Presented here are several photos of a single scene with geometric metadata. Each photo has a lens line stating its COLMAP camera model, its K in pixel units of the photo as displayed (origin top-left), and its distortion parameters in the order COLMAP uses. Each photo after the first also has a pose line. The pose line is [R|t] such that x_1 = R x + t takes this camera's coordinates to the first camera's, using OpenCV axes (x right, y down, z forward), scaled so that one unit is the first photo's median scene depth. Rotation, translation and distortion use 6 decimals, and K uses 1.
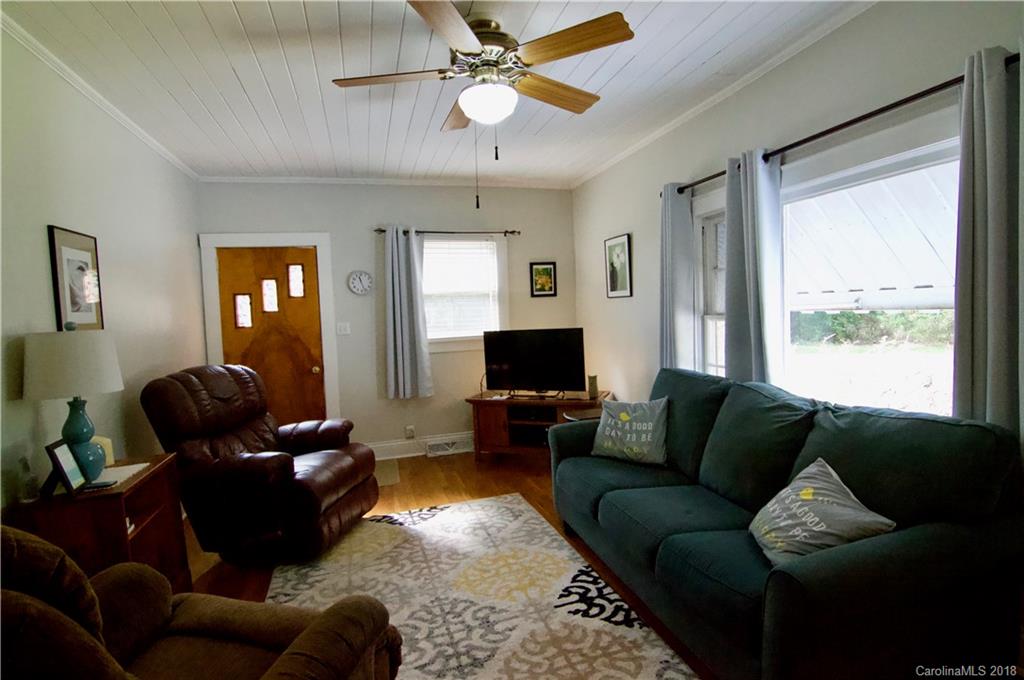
lens RADIAL K [[515.8, 0, 512.0], [0, 515.8, 340.0], [0, 0, 1]] dist [0.000177, -0.023533]
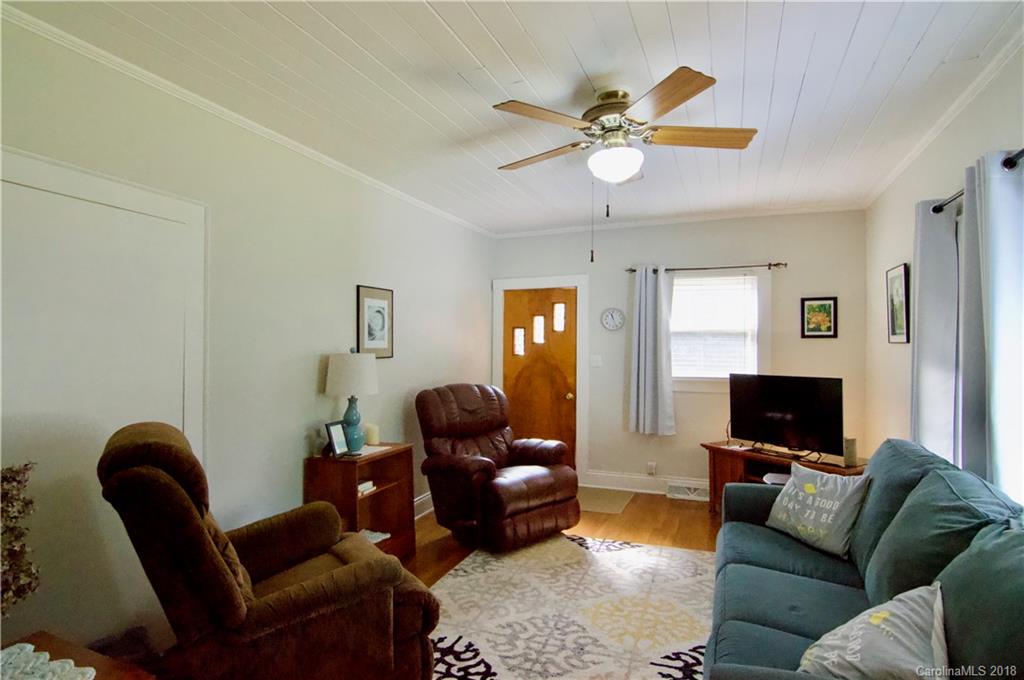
lens RADIAL K [[533.9, 0, 512.0], [0, 533.9, 340.0], [0, 0, 1]] dist [-0.000332, -0.025120]
pose [[0.781917, 0.038015, -0.622222, 0.333383], [-0.072951, 0.996861, -0.030770, -0.026901], [0.619099, 0.069451, 0.782236, 0.009341]]
